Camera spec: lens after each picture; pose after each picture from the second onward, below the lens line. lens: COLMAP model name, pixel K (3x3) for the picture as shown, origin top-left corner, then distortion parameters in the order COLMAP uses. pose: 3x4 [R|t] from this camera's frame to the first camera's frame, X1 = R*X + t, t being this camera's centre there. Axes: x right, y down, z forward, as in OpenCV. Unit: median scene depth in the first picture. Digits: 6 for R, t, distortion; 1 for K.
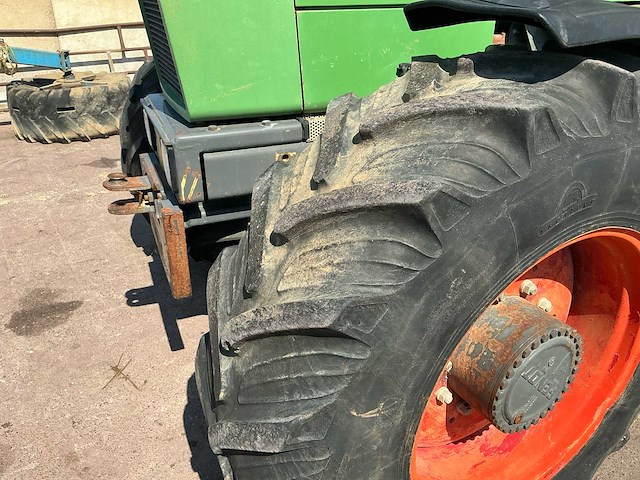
lens RADIAL K [[532.4, 0, 320.0], [0, 532.4, 240.0], [0, 0, 1]] dist [0.128345, -0.248027]
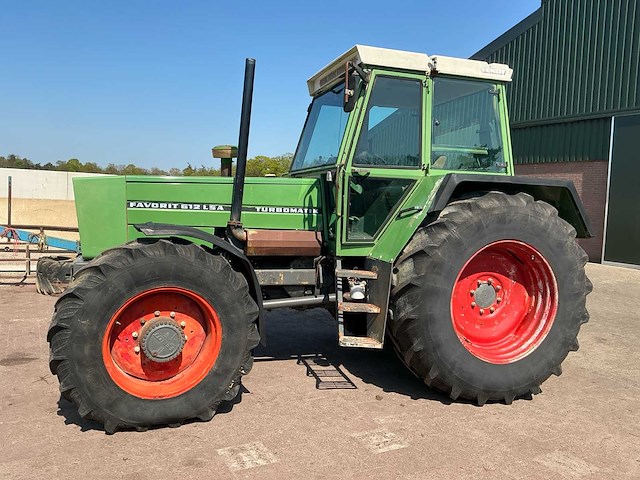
lens RADIAL K [[532.4, 0, 320.0], [0, 532.4, 240.0], [0, 0, 1]] dist [0.128345, -0.248027]
pose [[0.996164, 0.061535, -0.062214, 0.721941], [-0.080240, 0.925992, -0.368917, 0.391608], [0.034908, 0.372494, 0.927378, -0.997915]]
